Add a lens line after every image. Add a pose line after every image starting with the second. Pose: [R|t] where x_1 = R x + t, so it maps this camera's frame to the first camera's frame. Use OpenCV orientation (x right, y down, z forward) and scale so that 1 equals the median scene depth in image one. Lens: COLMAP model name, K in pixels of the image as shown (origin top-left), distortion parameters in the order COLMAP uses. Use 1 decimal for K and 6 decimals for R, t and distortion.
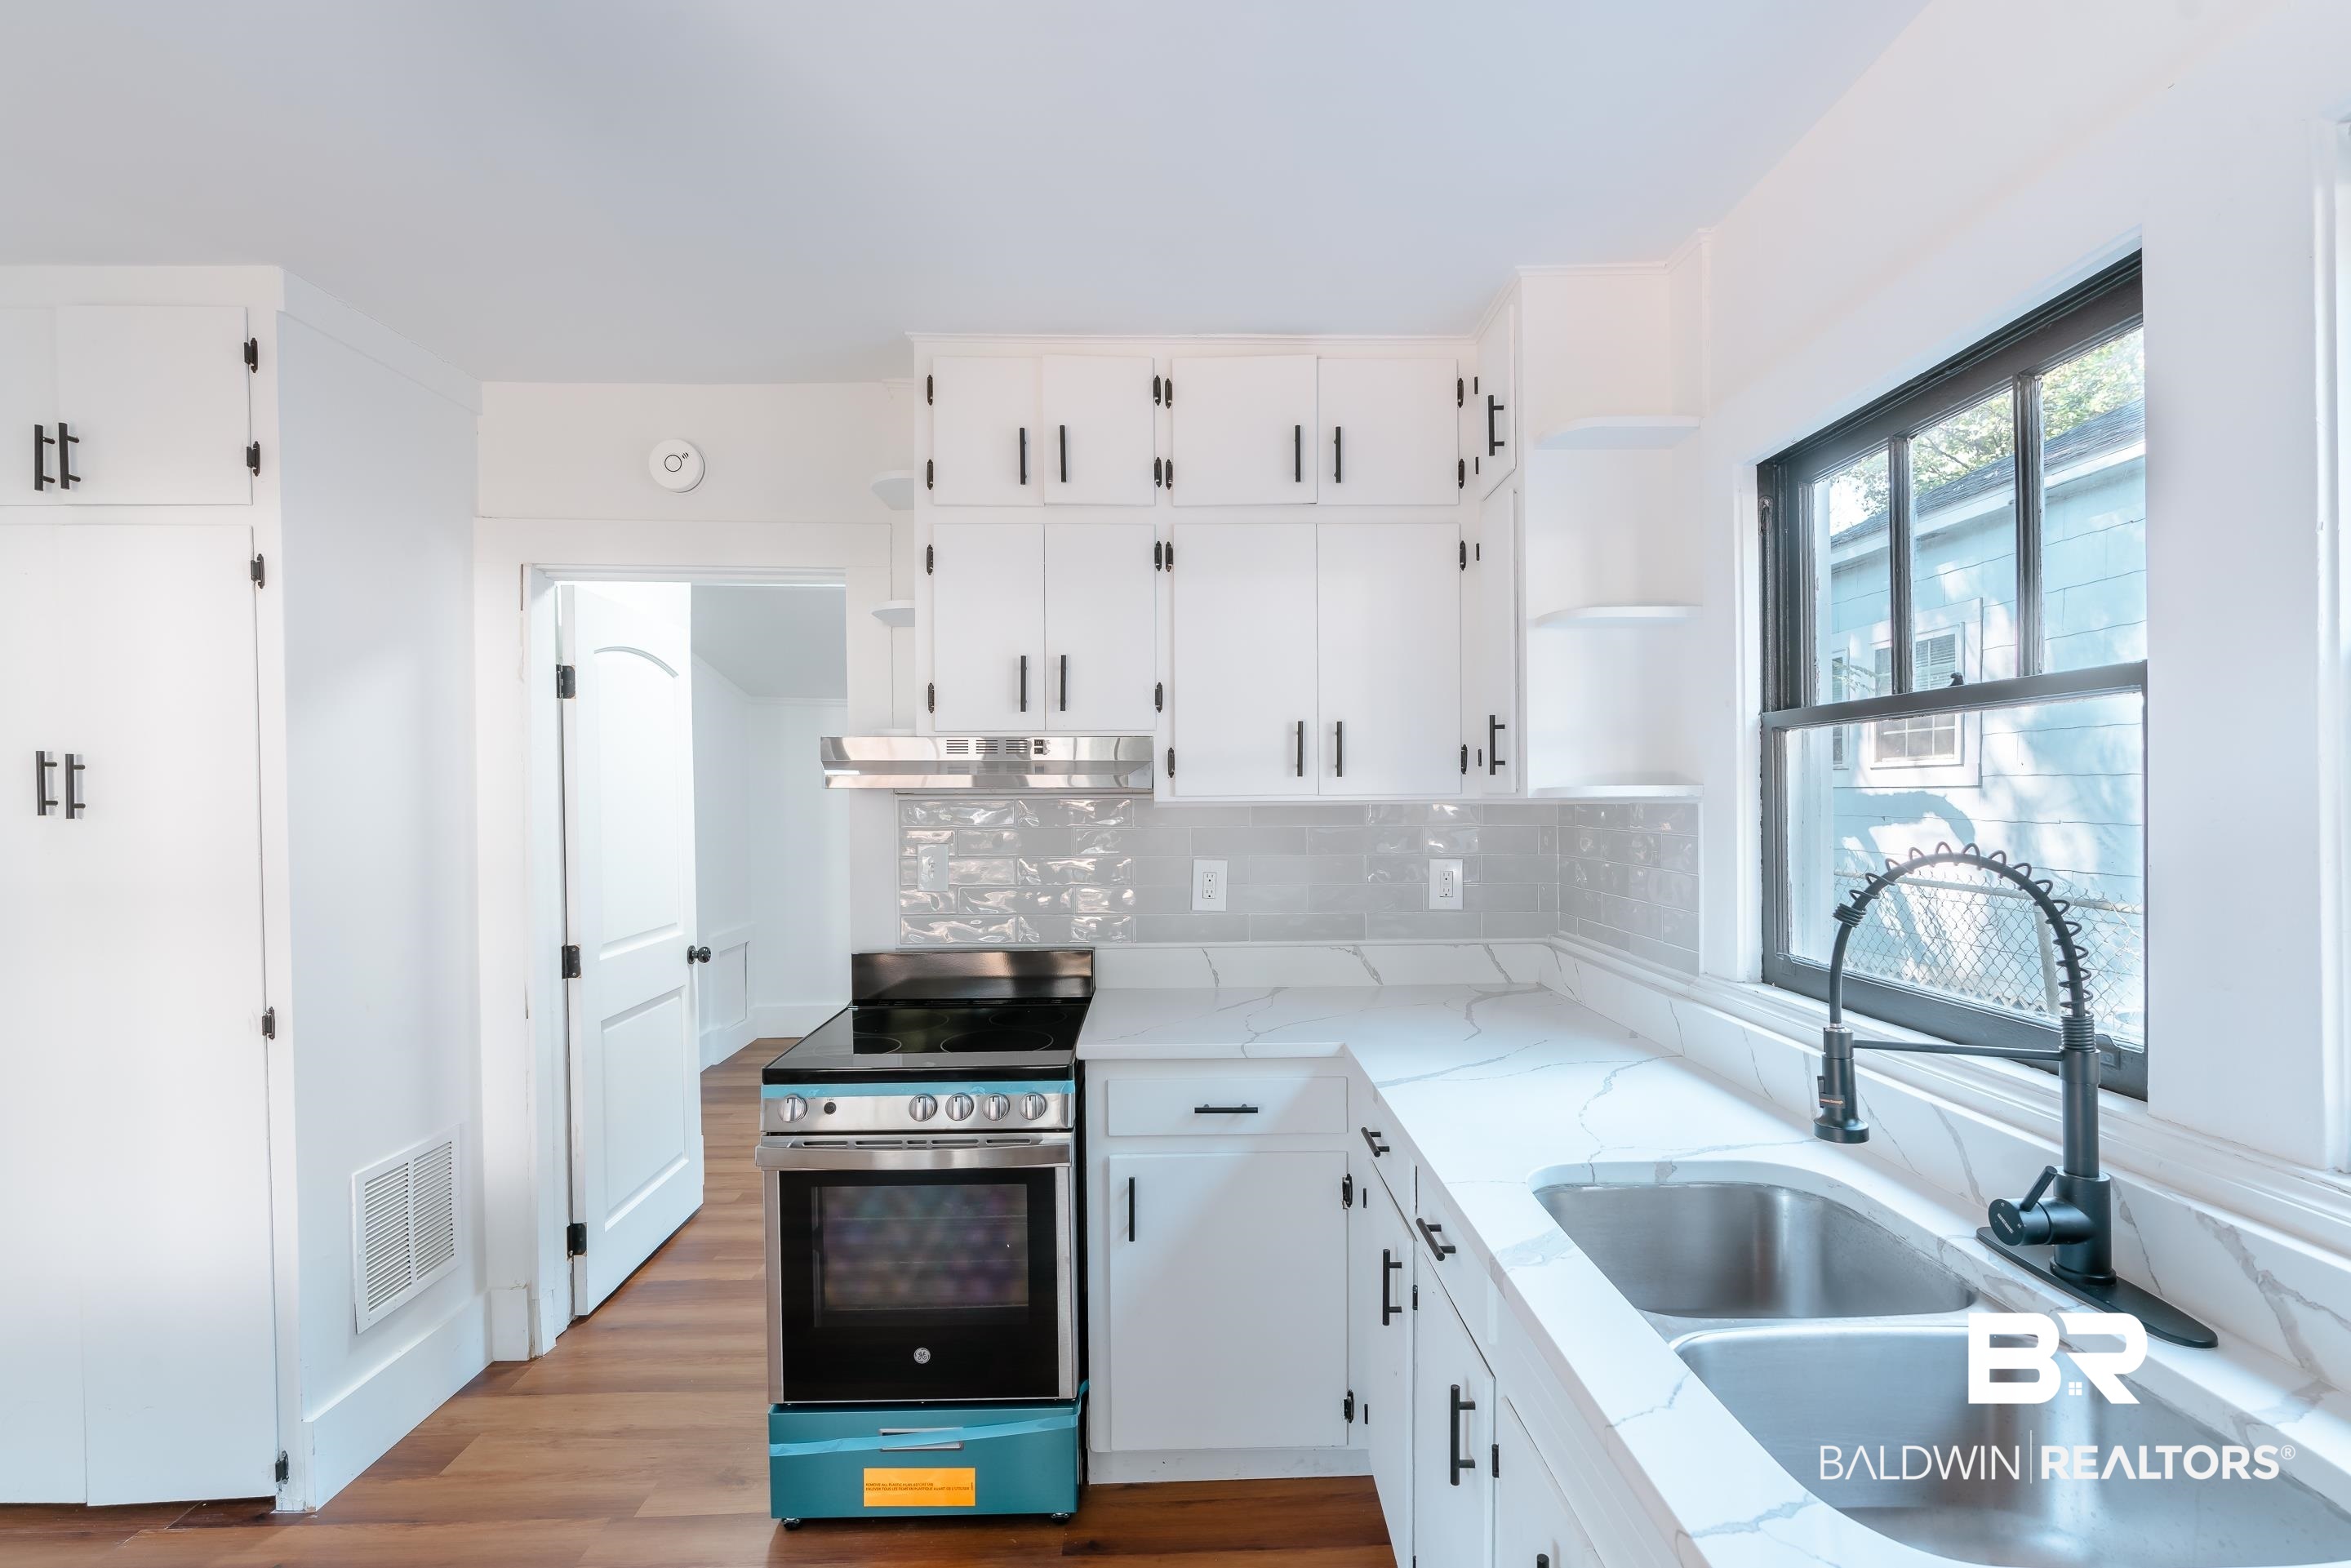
lens RADIAL K [[1056.4, 0, 1187.7], [0, 1056.4, 814.6], [0, 0, 1]] dist [-0.007596, 0.004062]
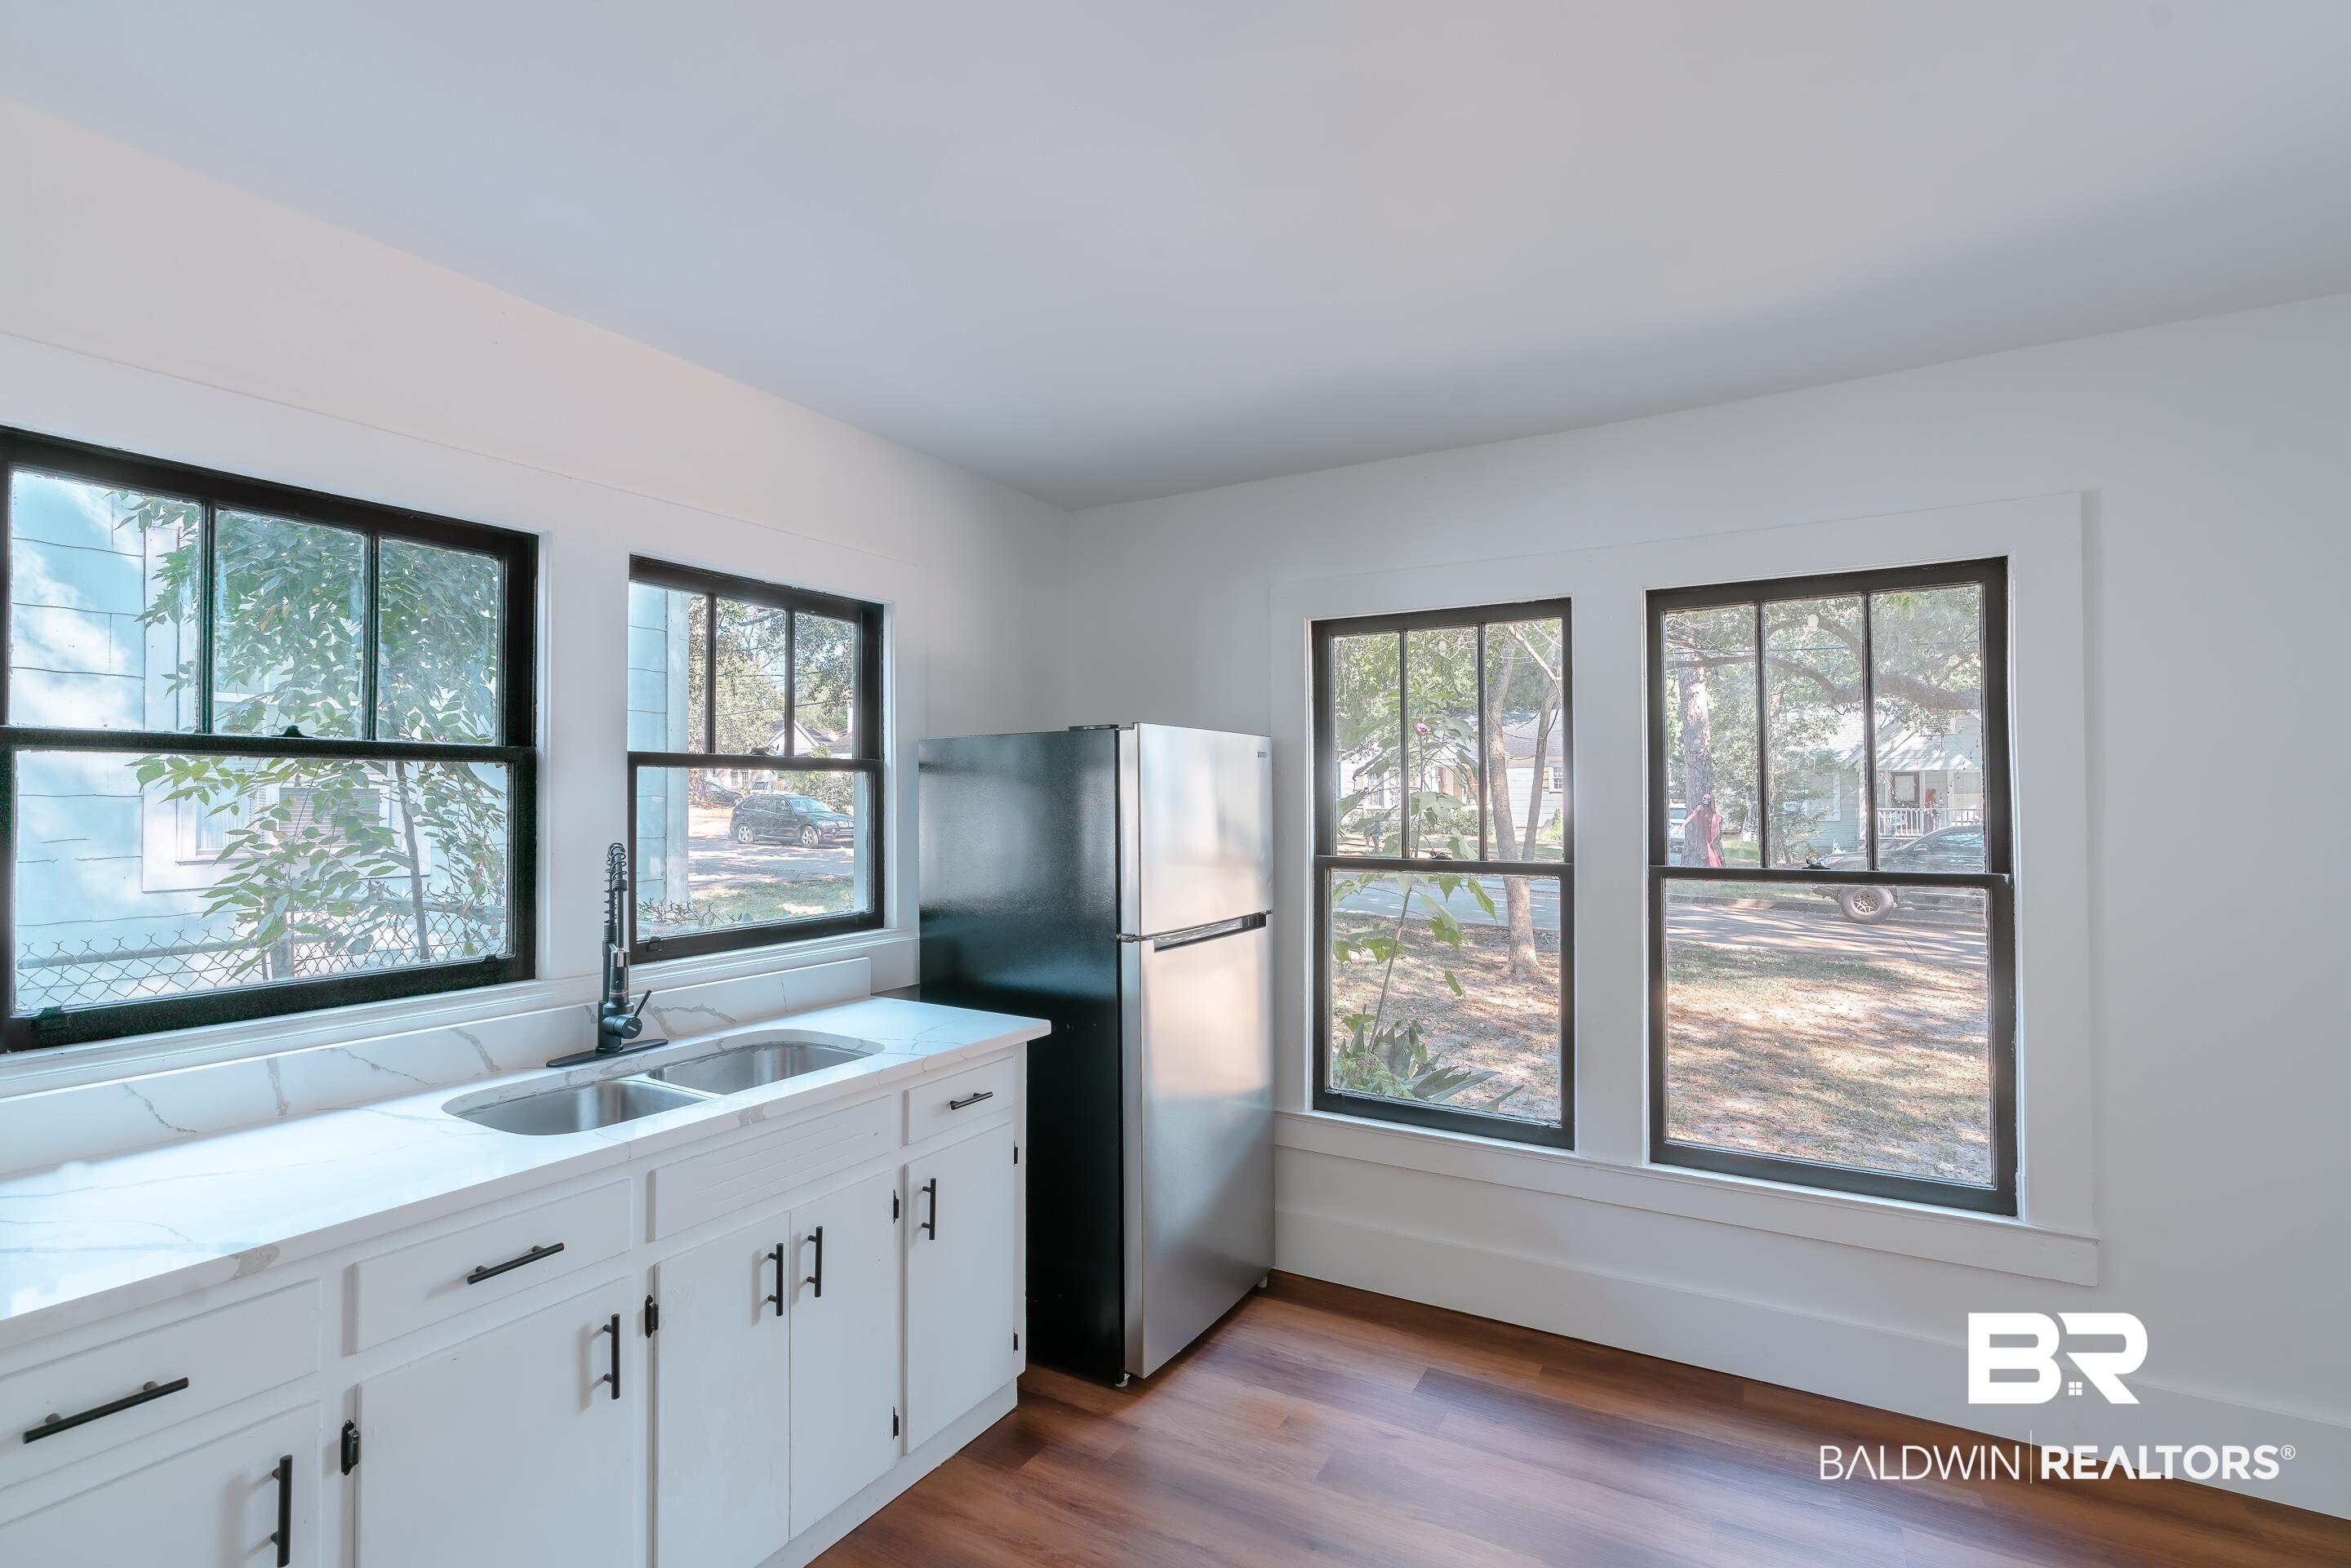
lens RADIAL K [[1056.4, 0, 1170.8], [0, 1056.4, 797.5], [0, 0, 1]] dist [-0.007596, 0.004062]
pose [[-0.842956, 0.009035, 0.537907, -0.530405], [0.013867, 0.999892, 0.004935, -0.025085], [-0.537804, 0.011619, -0.842990, 0.944439]]
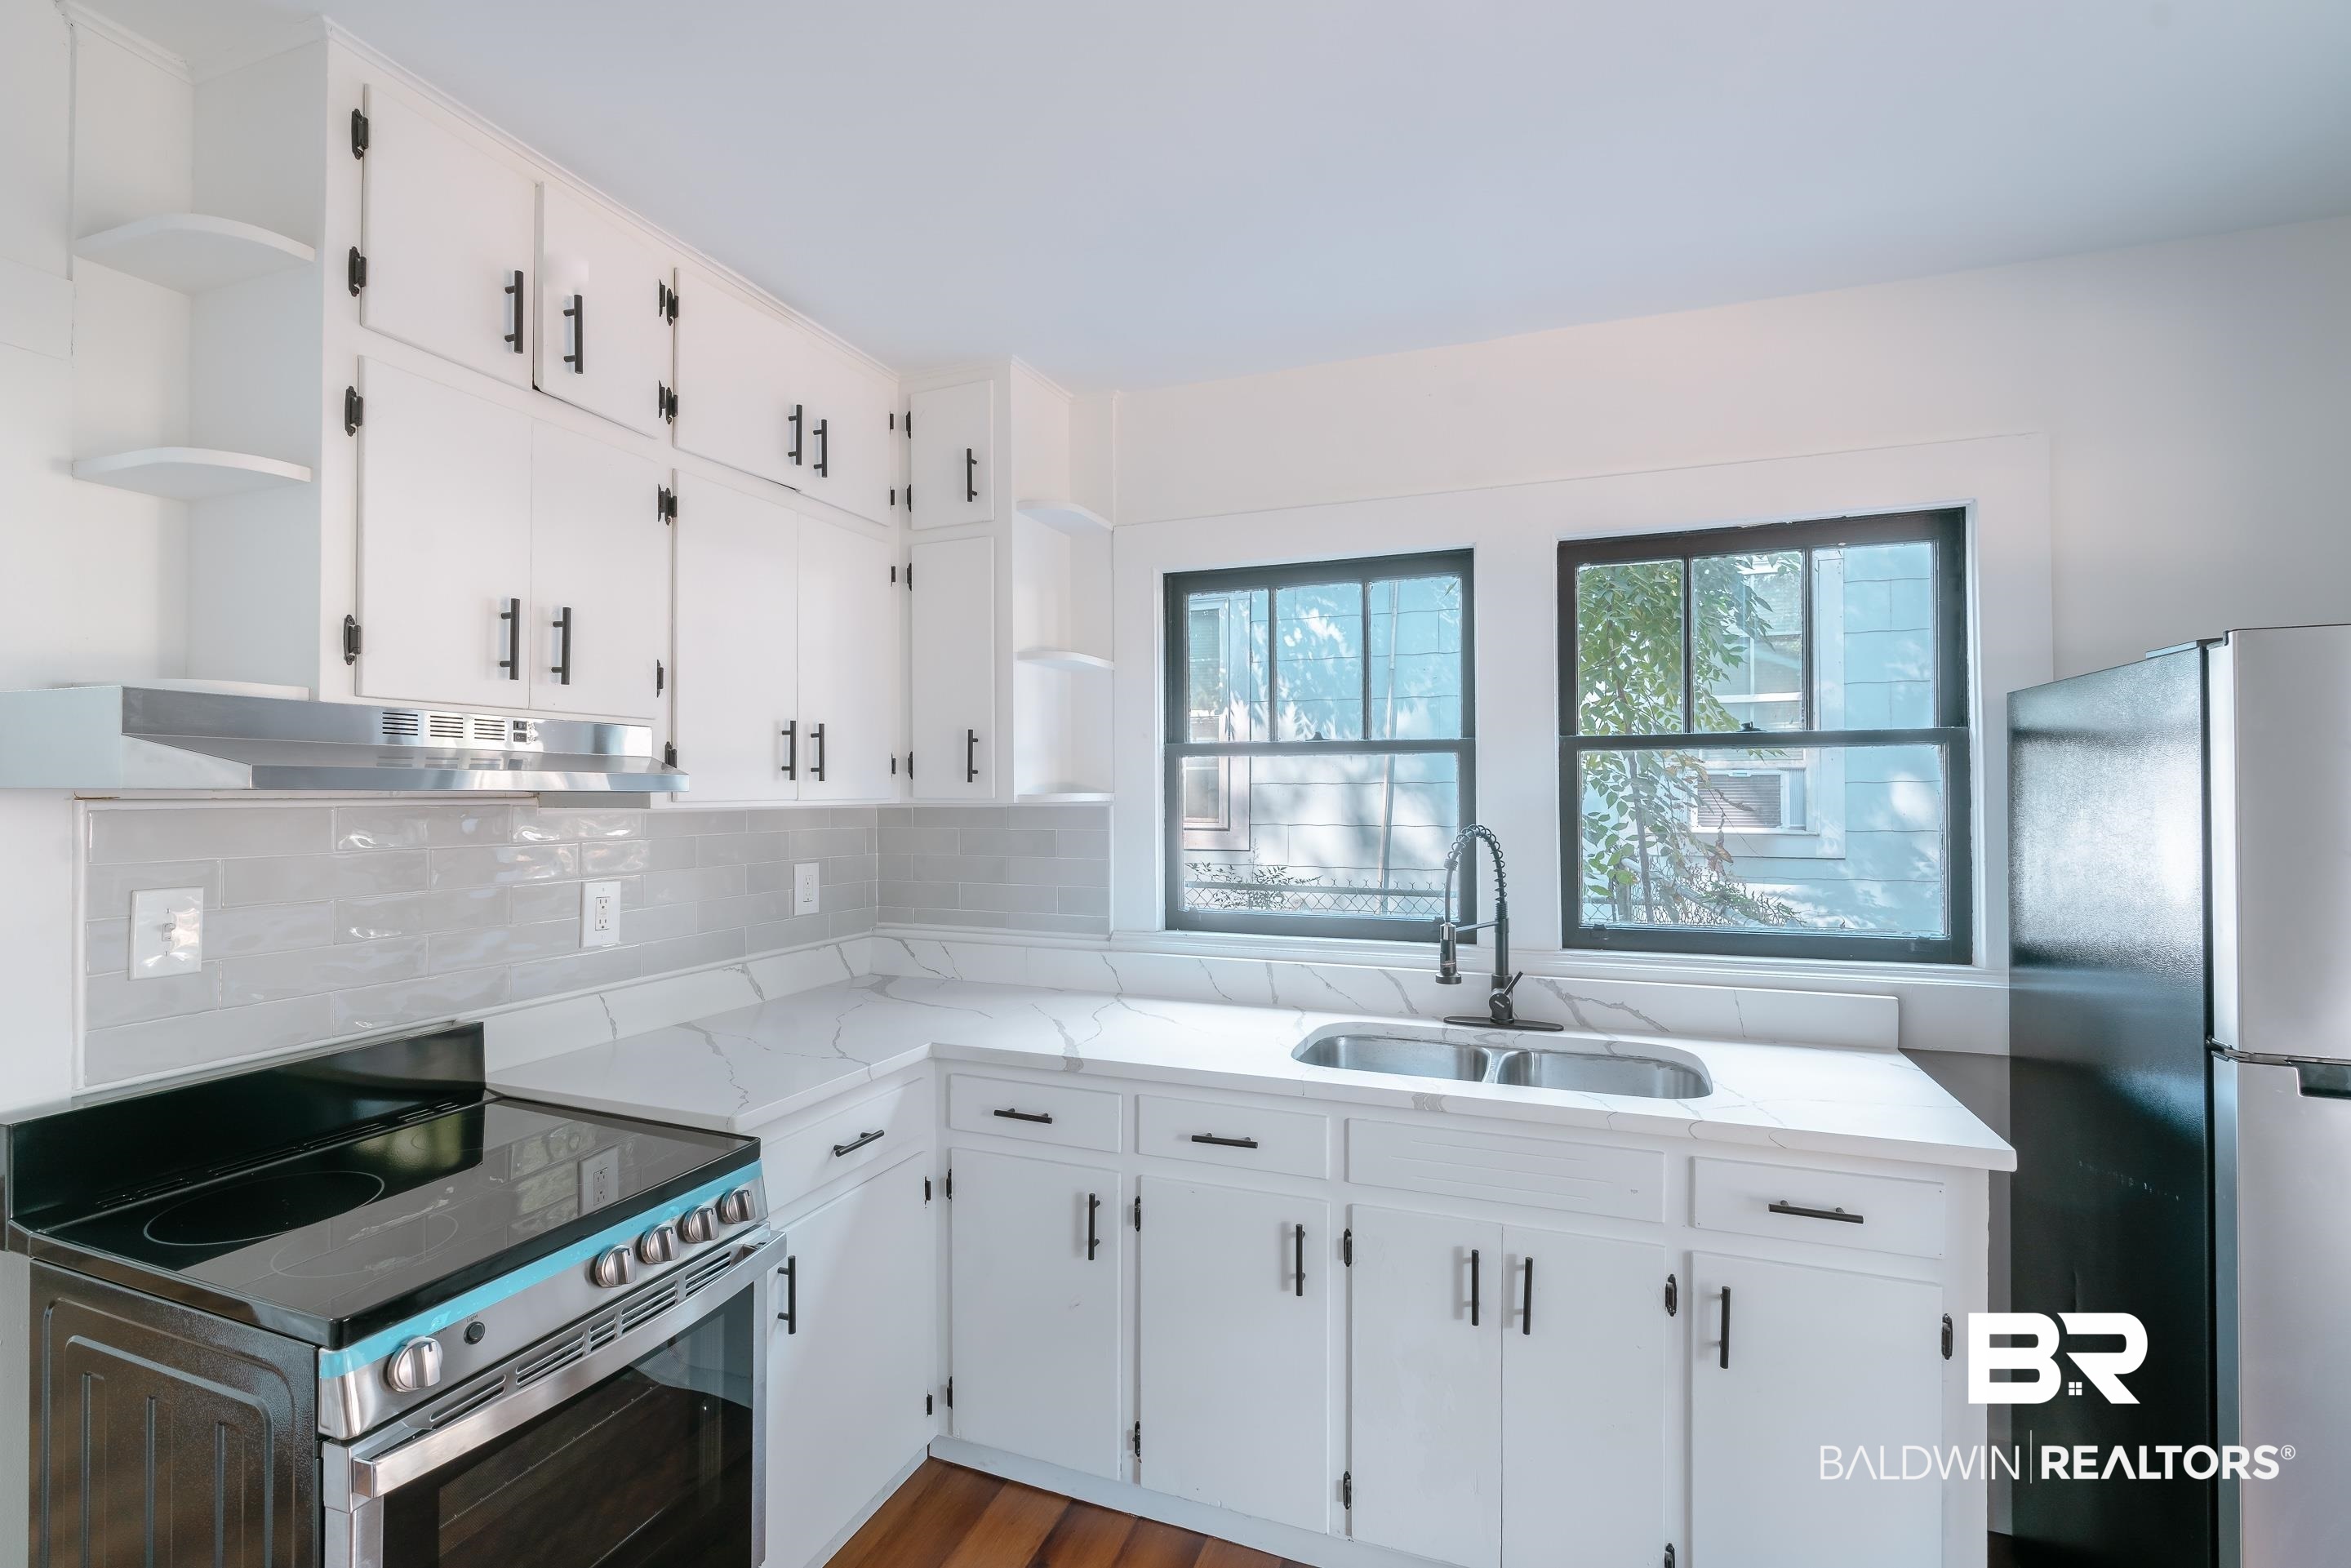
lens RADIAL K [[1056.4, 0, 1177.4], [0, 1056.4, 785.0], [0, 0, 1]] dist [-0.007596, 0.004062]
pose [[0.375494, 0.010247, 0.926768, -0.634881], [0.012781, 0.999787, -0.016233, -0.012694], [-0.926737, 0.017940, 0.375283, 0.347308]]
